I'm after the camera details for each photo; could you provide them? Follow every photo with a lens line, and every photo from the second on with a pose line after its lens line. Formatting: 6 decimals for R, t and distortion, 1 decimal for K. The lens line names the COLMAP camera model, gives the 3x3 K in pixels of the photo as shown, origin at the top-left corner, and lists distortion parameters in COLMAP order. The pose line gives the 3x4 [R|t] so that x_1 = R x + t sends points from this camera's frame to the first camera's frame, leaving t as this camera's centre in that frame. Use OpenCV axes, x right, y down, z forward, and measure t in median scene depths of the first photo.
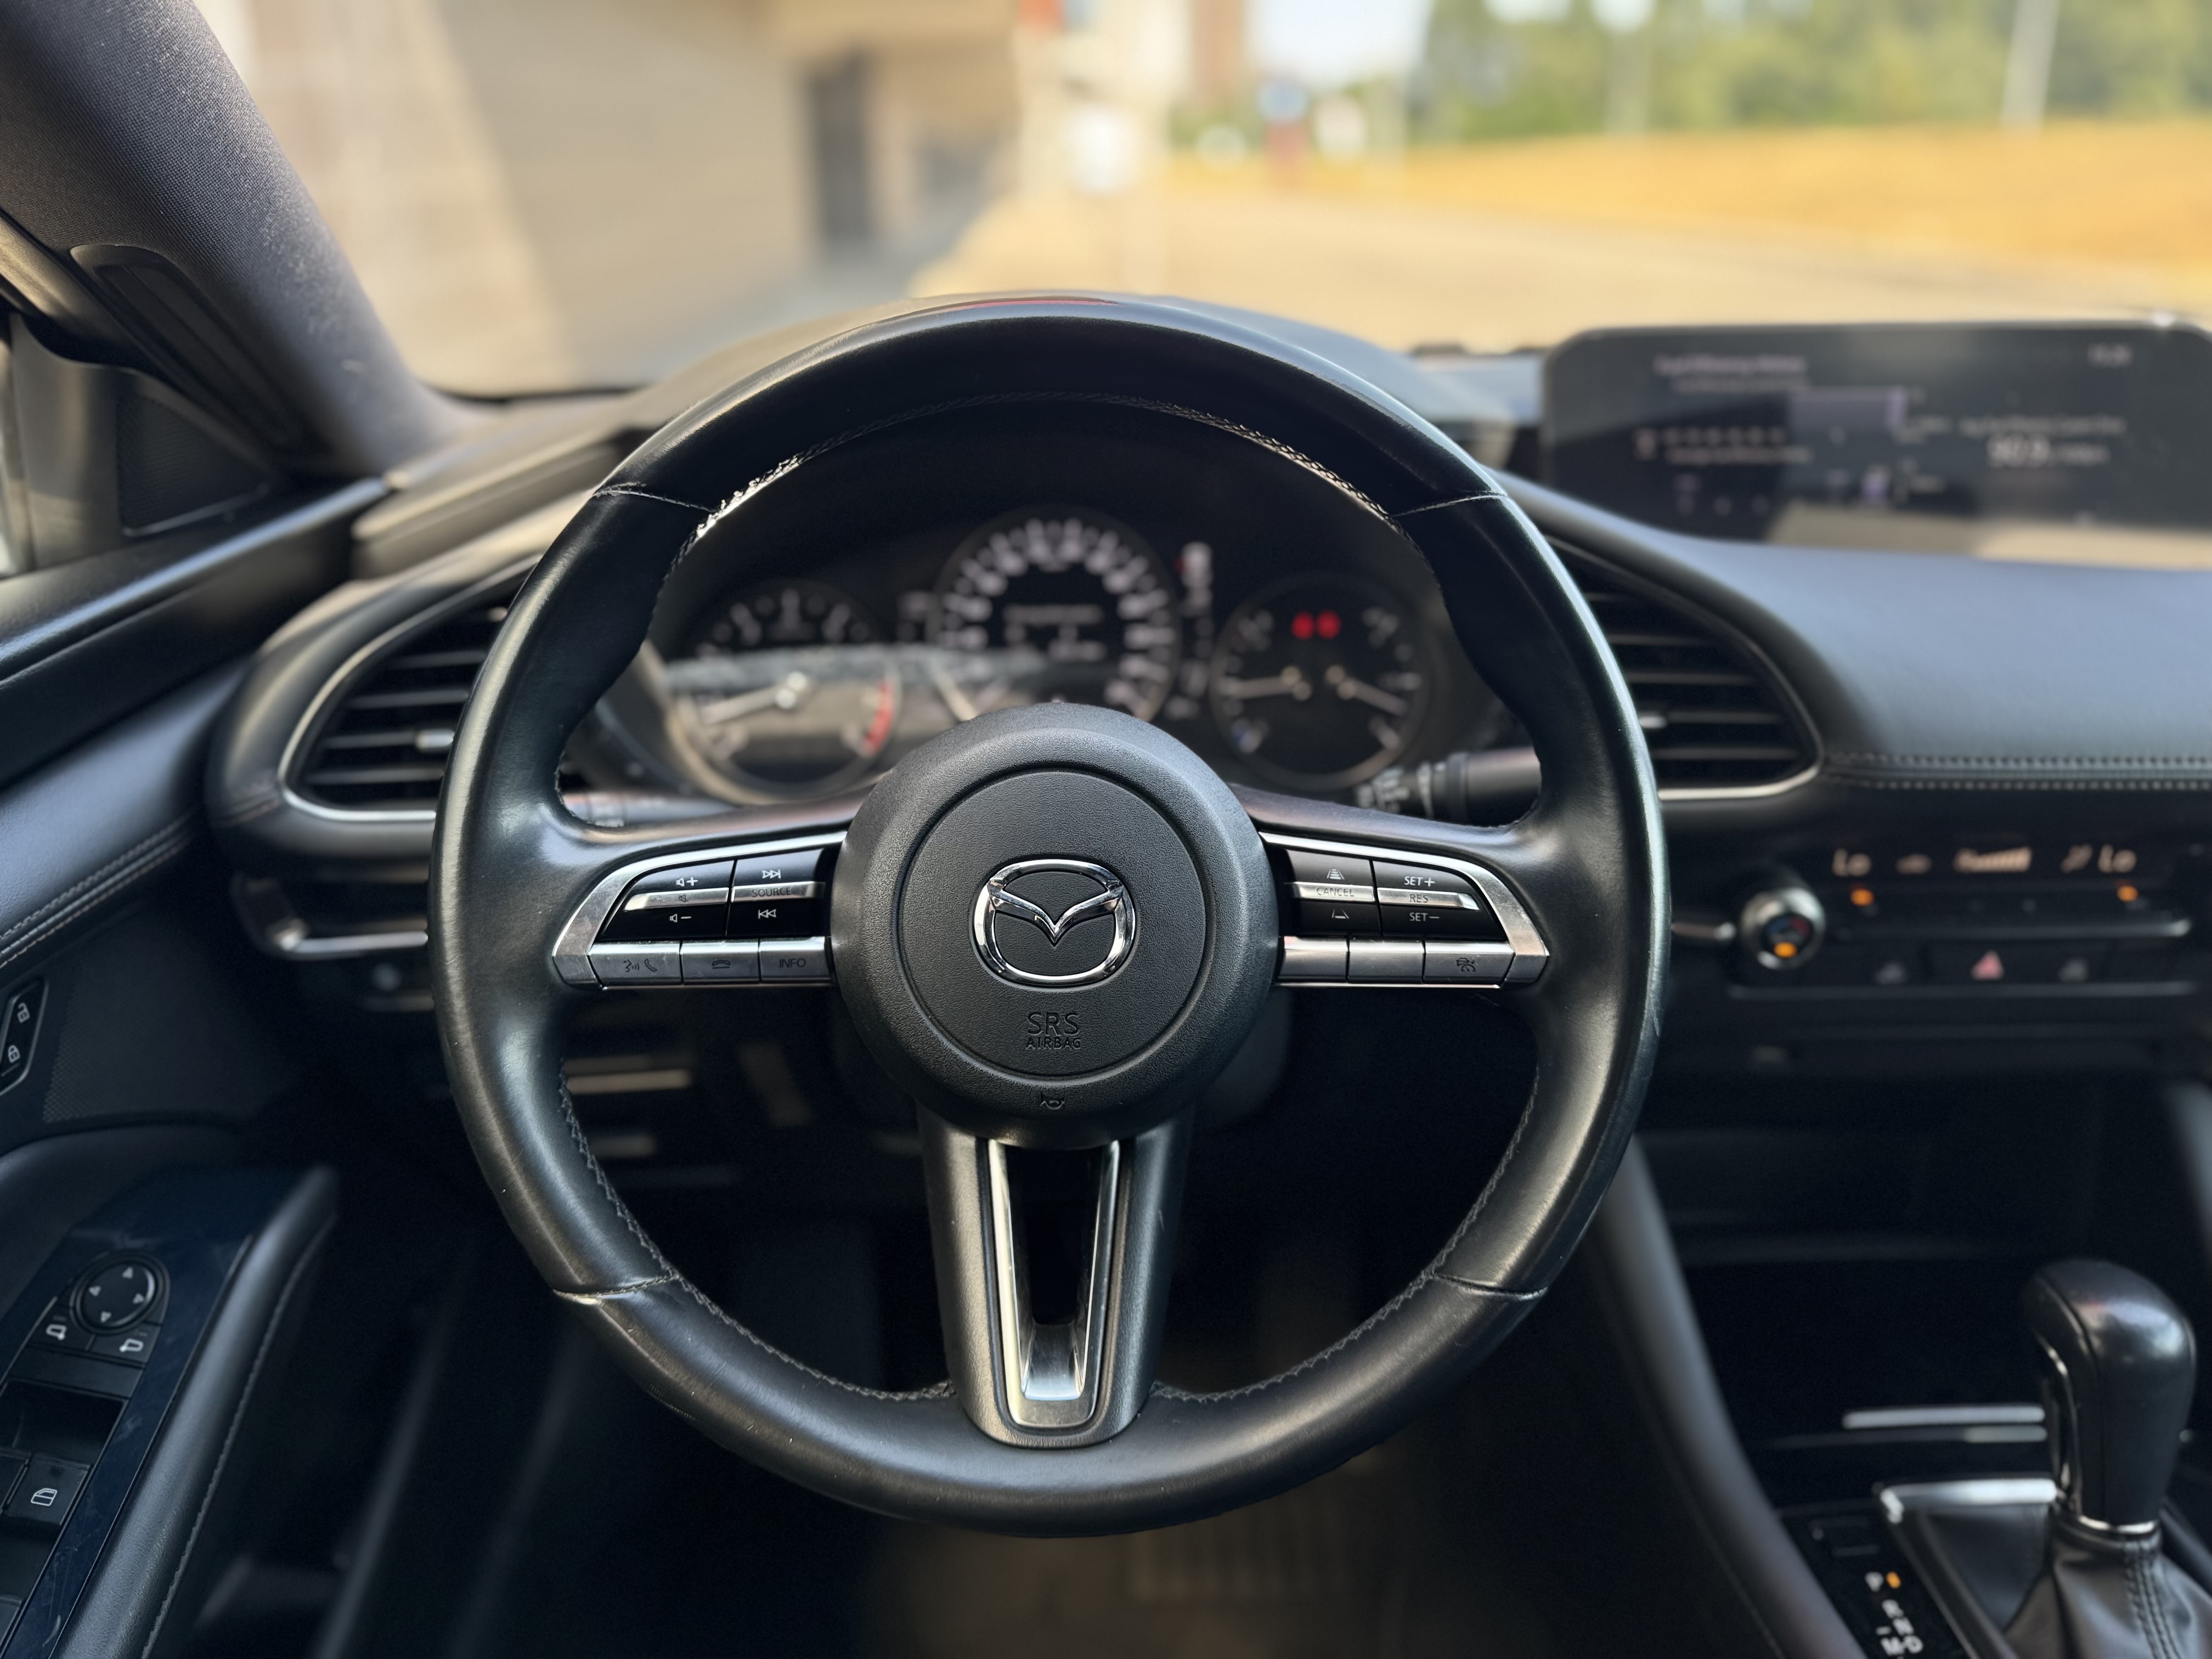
lens RADIAL K [[1650.1, 0, 1112.0], [0, 1650.1, 845.6], [0, 0, 1]] dist [0.027324, -0.035452]
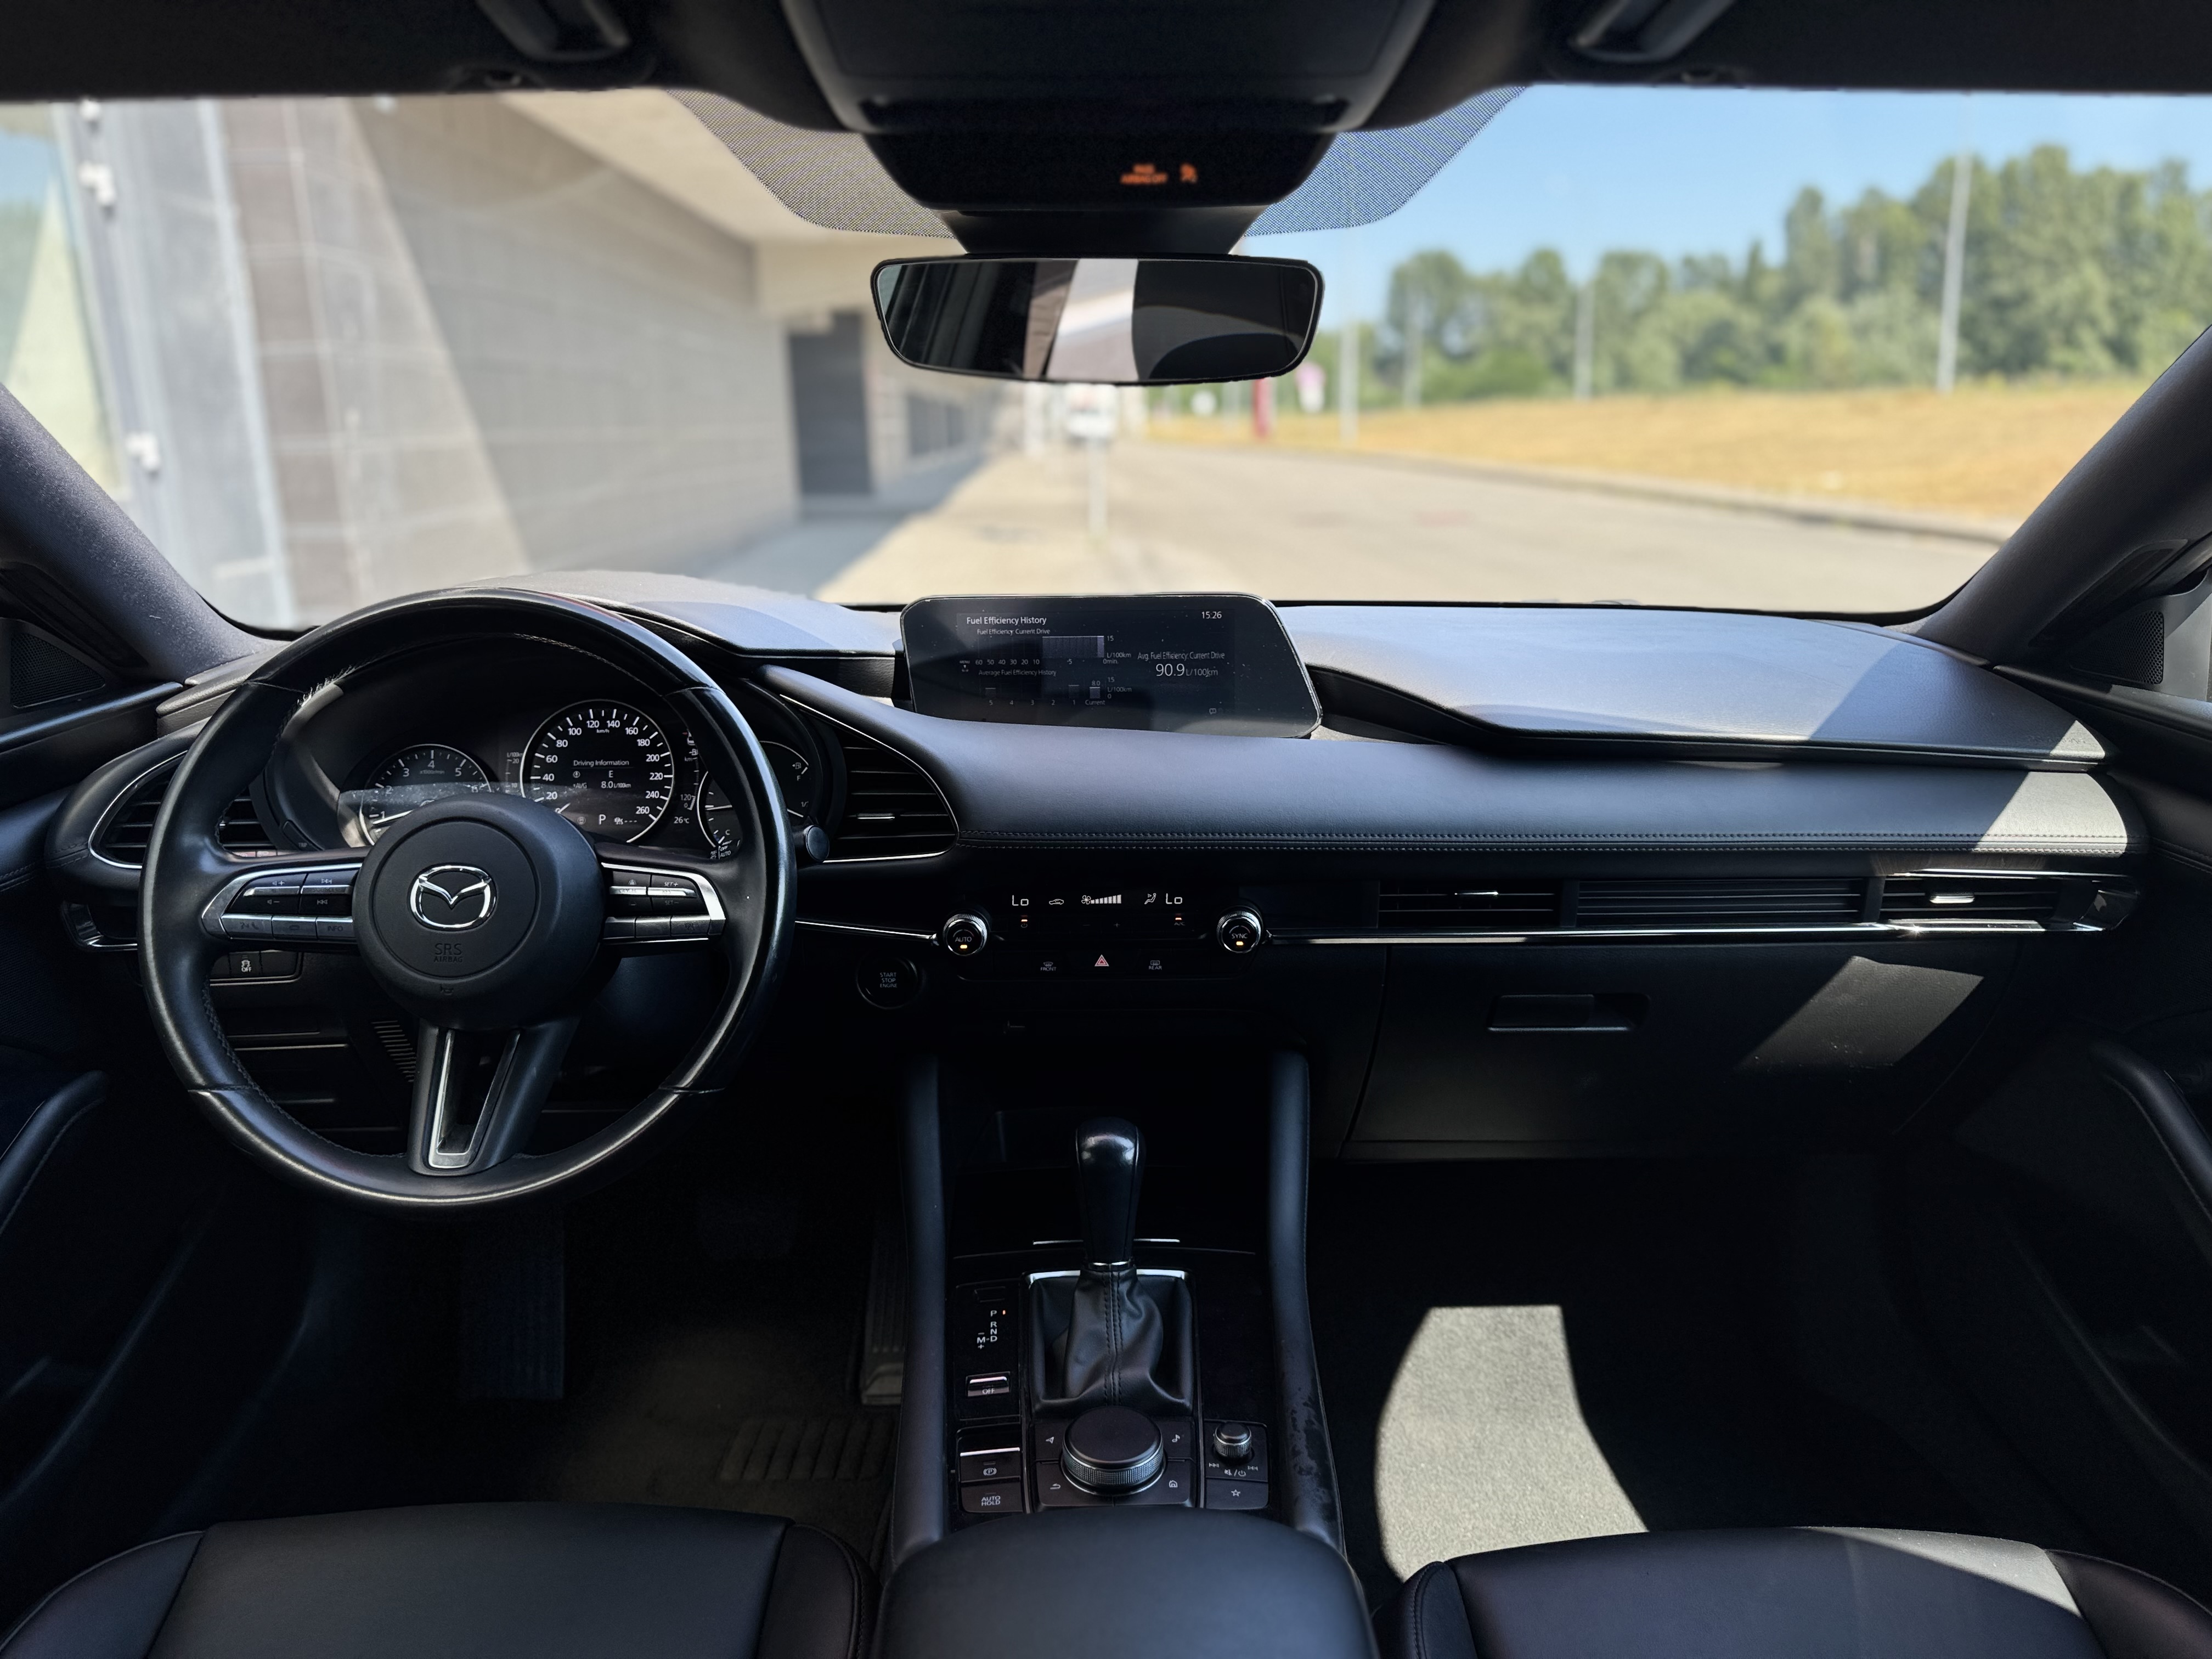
lens RADIAL K [[1546.3, 0, 1120.0], [0, 1546.3, 815.1], [0, 0, 1]] dist [-0.009270, -0.004736]
pose [[0.999243, 0.003223, 0.038761, 0.548292], [0.002312, 0.989876, -0.141915, 0.169611], [-0.038827, 0.141897, 0.989120, -0.689000]]
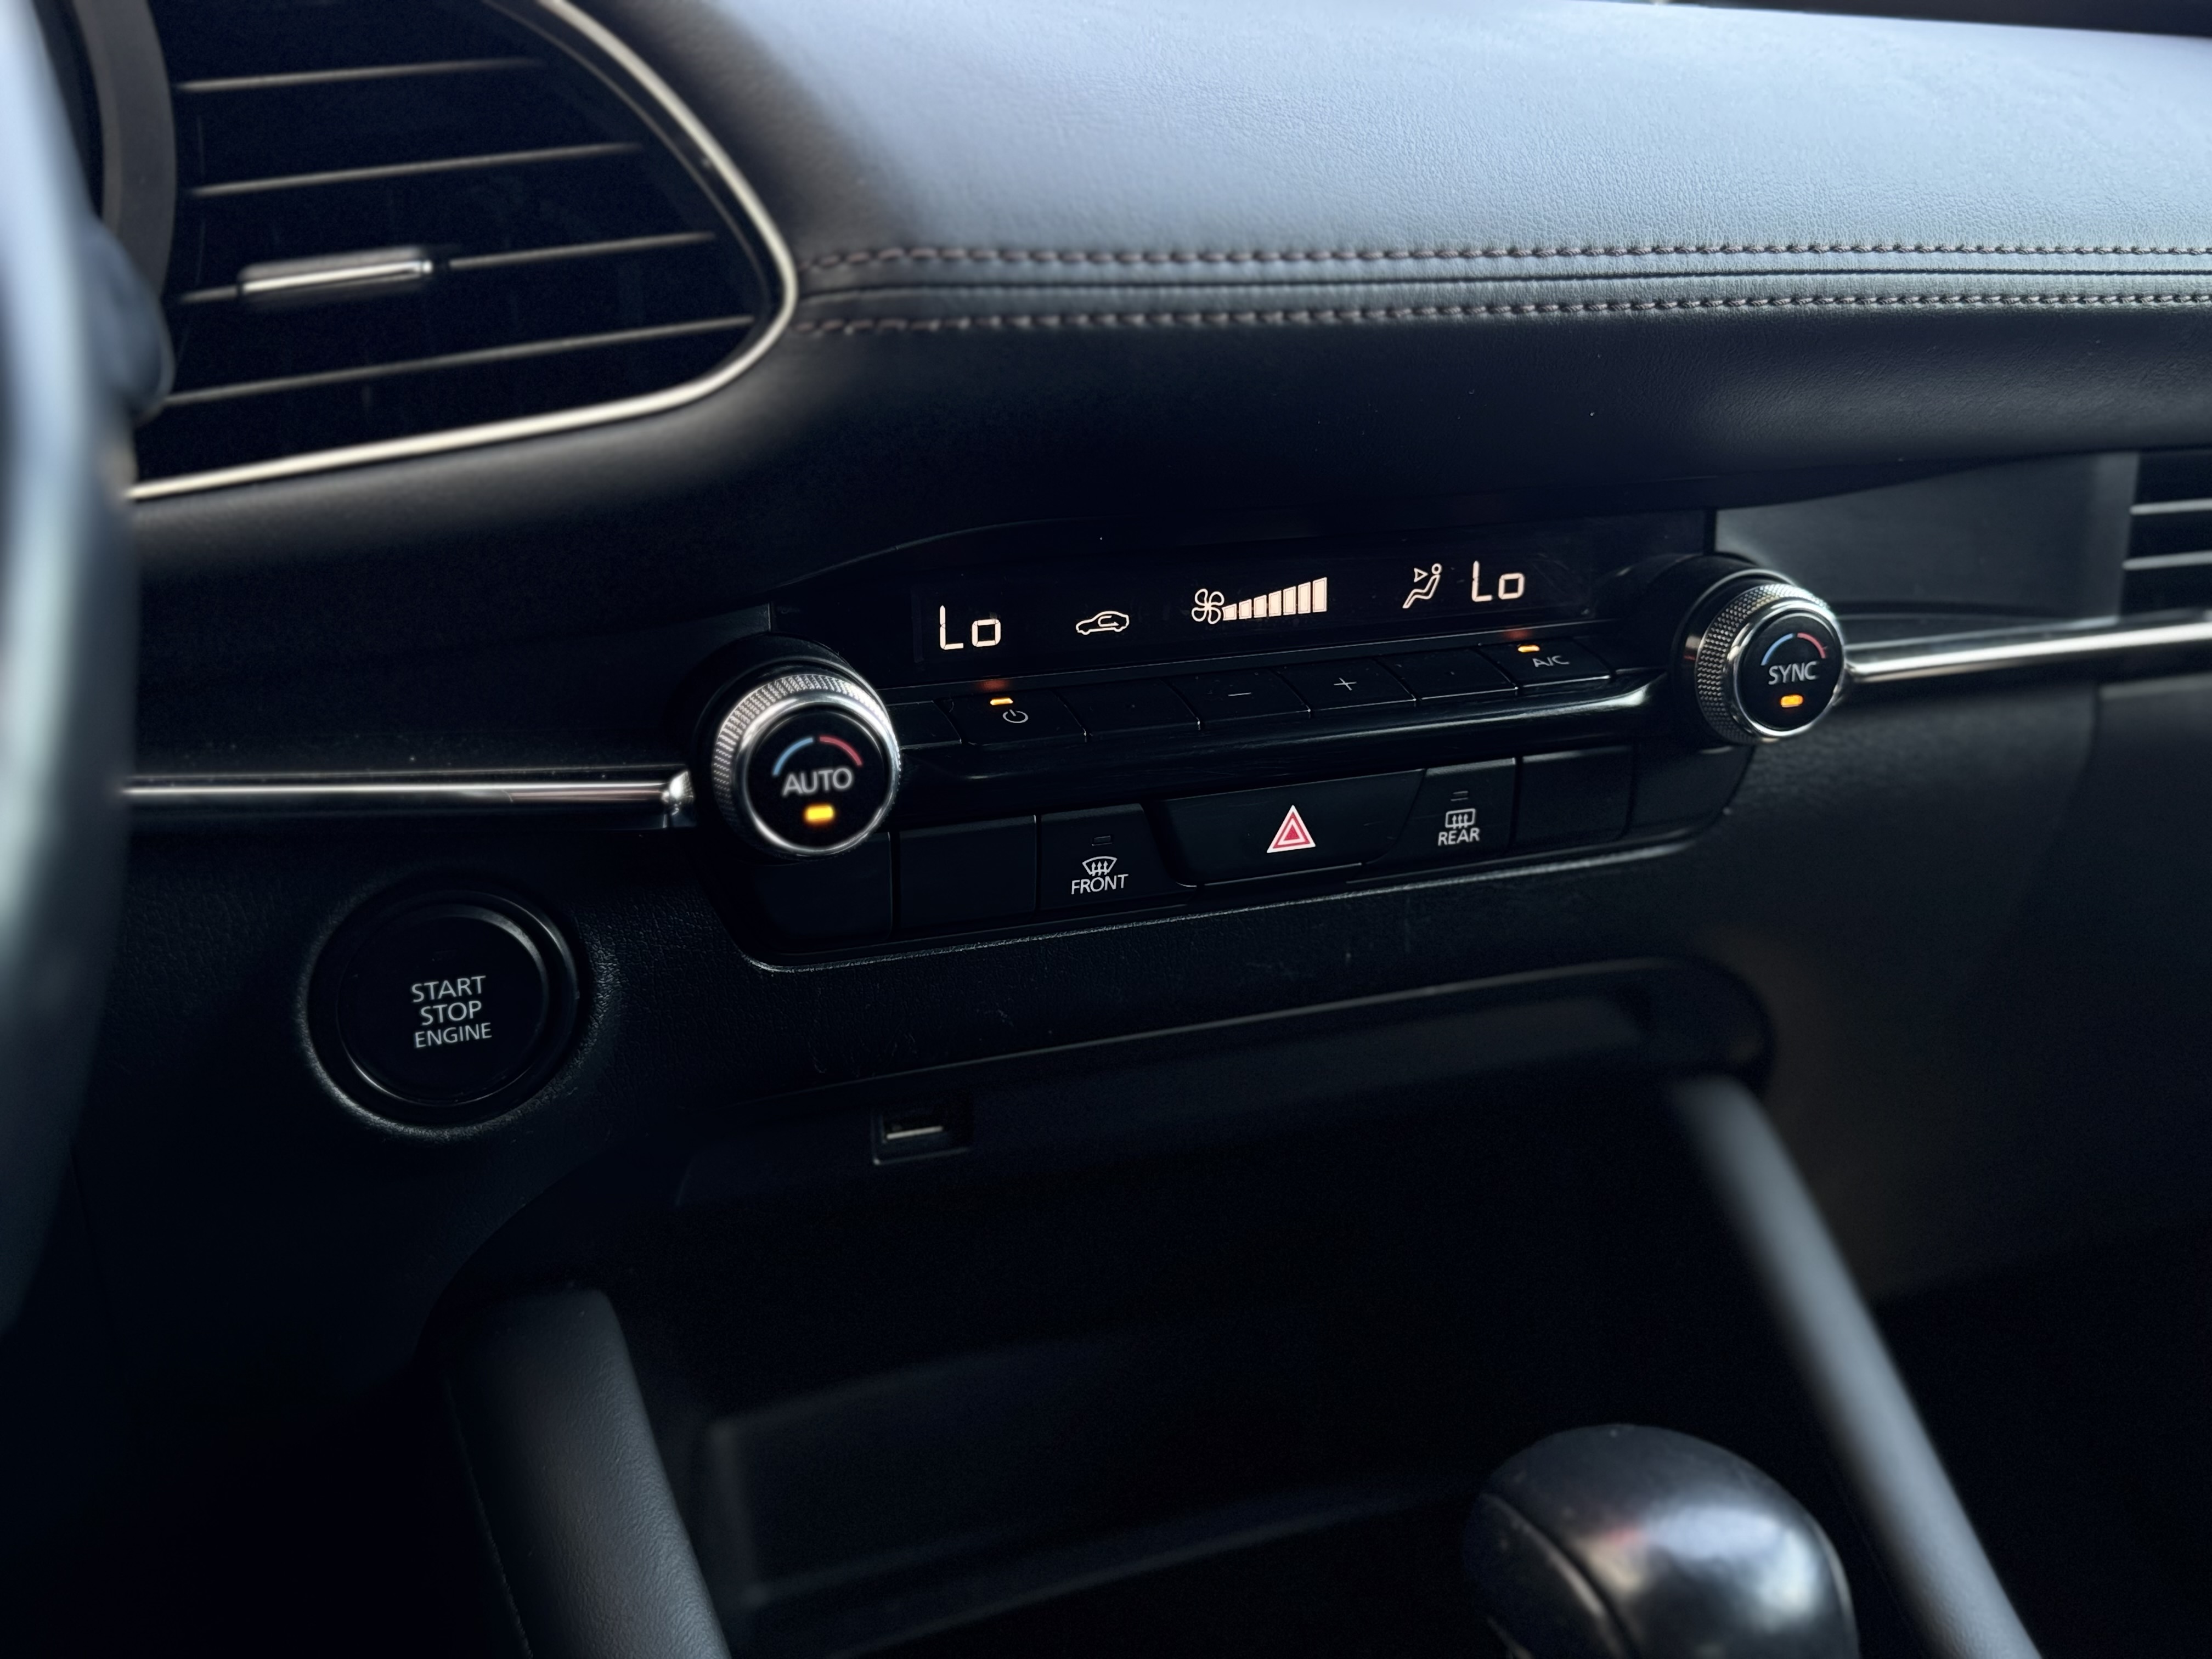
lens RADIAL K [[2248.9, 0, 1109.8], [0, 2248.9, 845.6], [0, 0, 1]] dist [0.010284, 0.000000]
pose [[0.929857, -0.109090, 0.351376, 0.300297], [0.153313, 0.983053, -0.100512, 0.147564], [-0.334457, 0.147332, 0.930823, 0.501972]]
